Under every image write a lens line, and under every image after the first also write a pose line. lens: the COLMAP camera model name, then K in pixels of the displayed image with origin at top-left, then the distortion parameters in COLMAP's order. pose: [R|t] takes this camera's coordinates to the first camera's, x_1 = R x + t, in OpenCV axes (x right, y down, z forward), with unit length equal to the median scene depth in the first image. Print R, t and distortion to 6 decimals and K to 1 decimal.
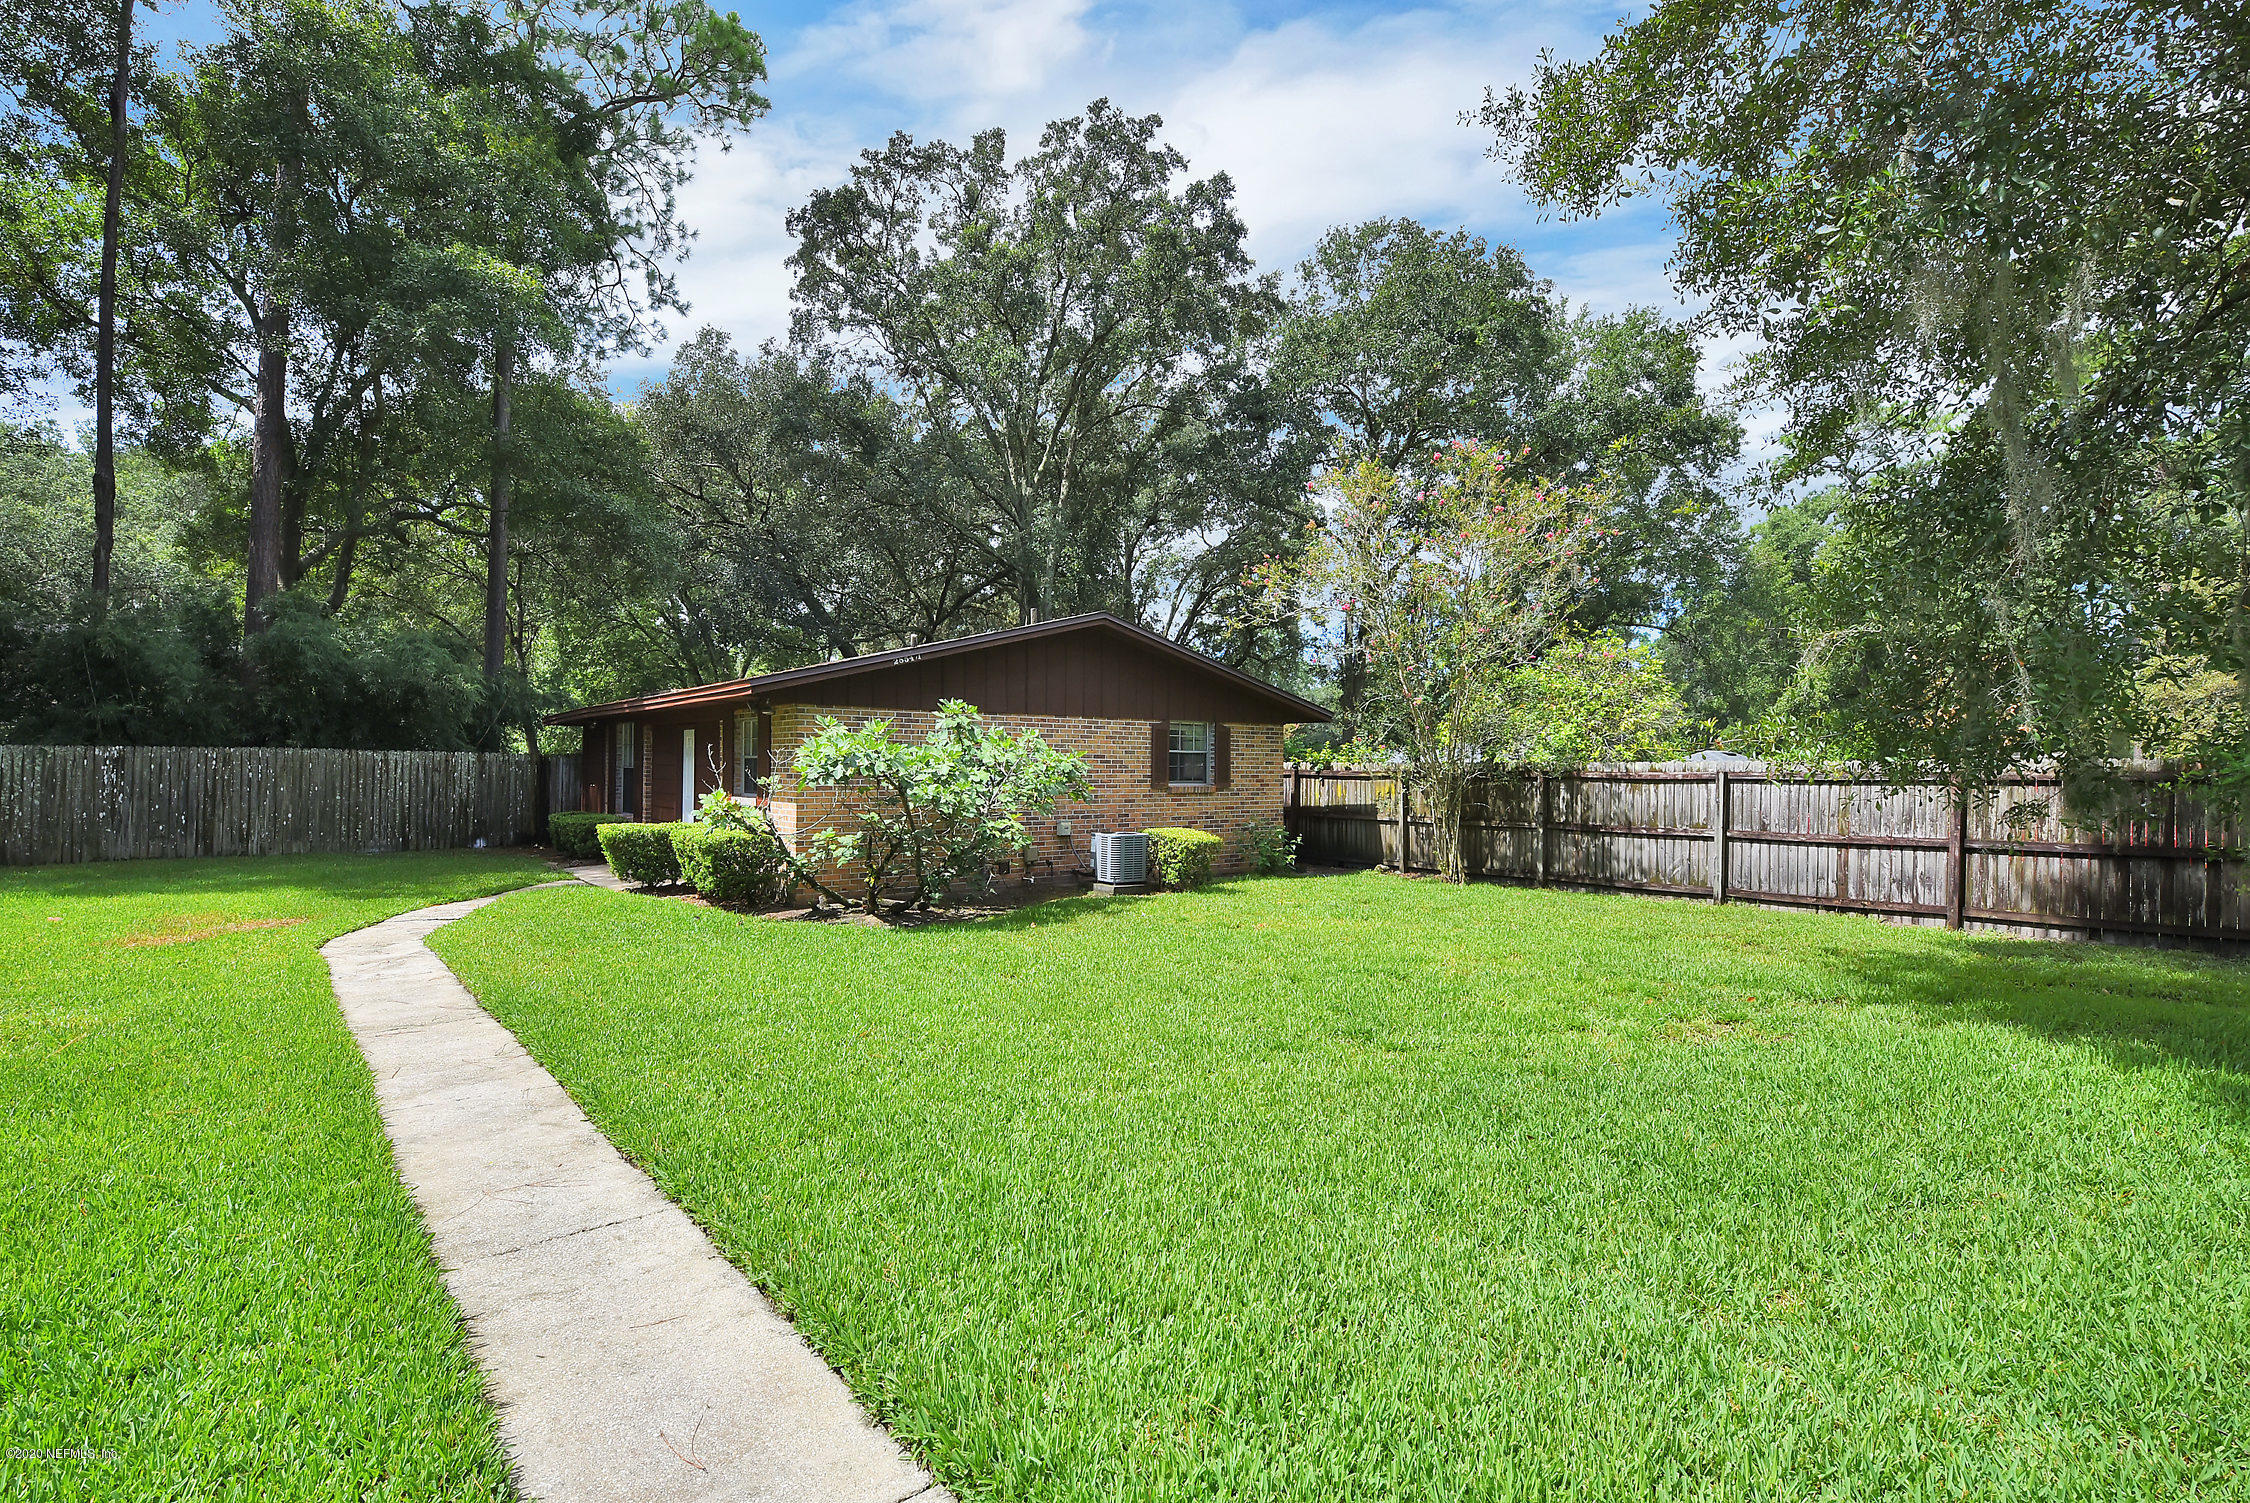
lens RADIAL K [[1048.2, 0, 1132.5], [0, 1048.2, 761.0], [0, 0, 1]] dist [-0.001457, -0.000378]
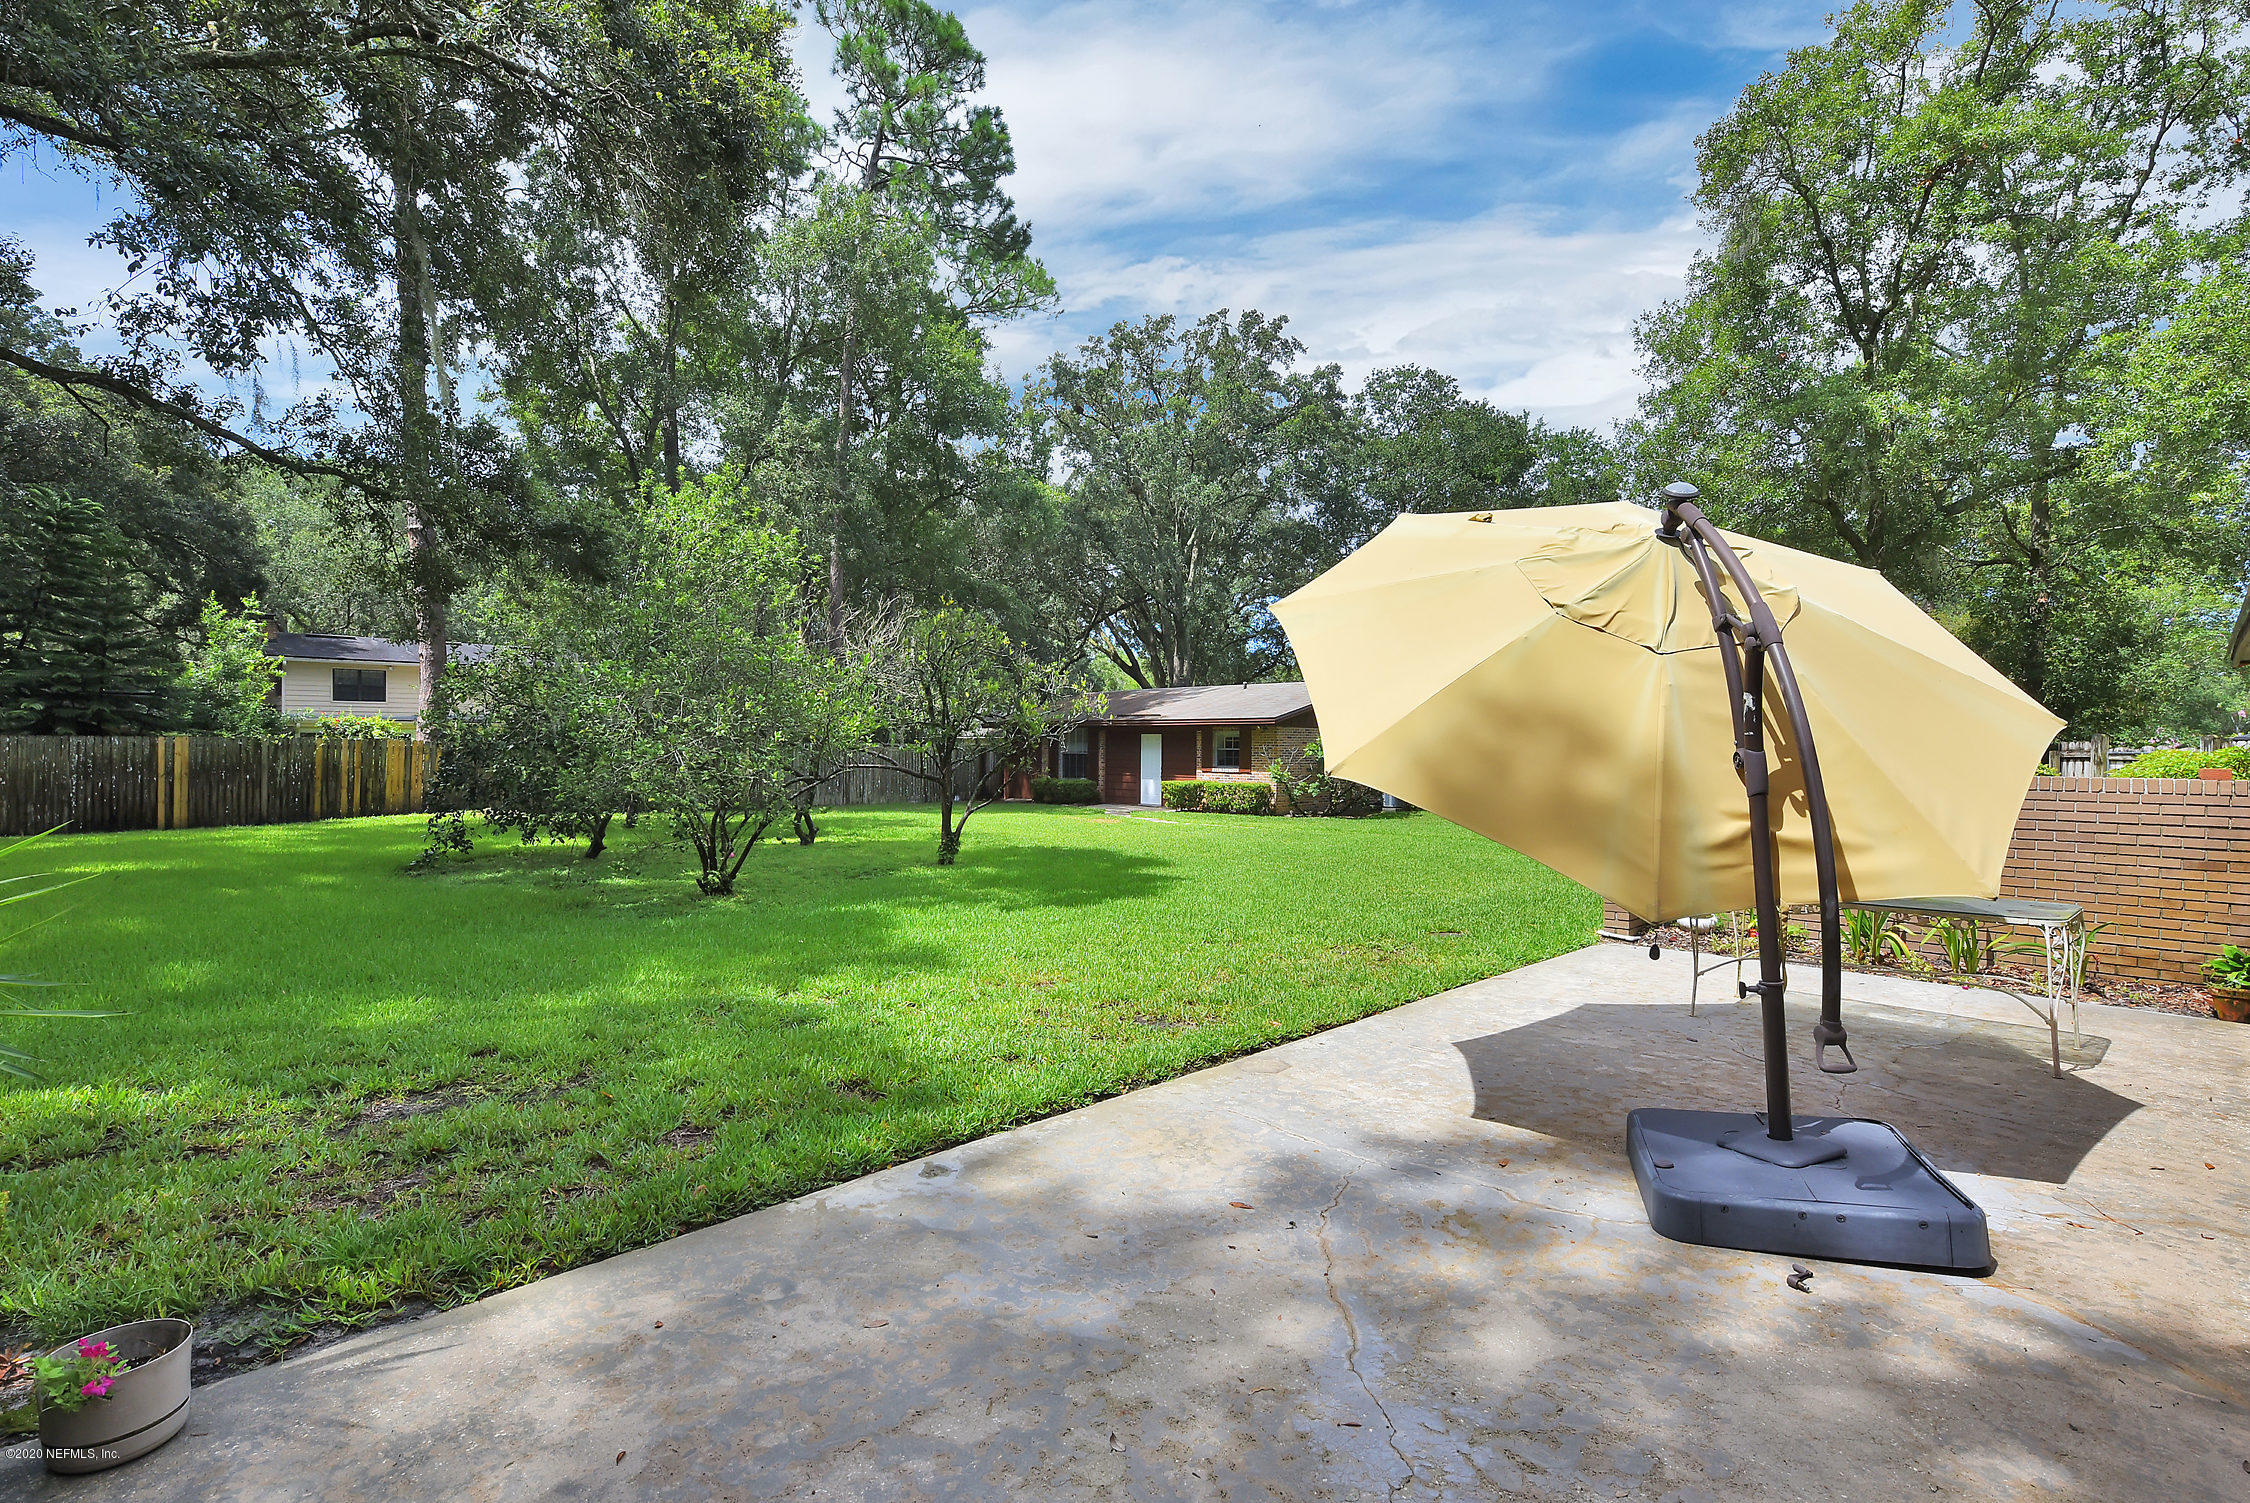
lens RADIAL K [[1093.6, 0, 1125.0], [0, 1093.6, 751.5], [0, 0, 1]] dist [-0.000966, -0.000253]
pose [[0.994537, -0.001512, 0.104374, -0.569303], [0.000180, 0.999918, 0.012769, -0.020411], [-0.104385, -0.012680, 0.994456, -0.830492]]
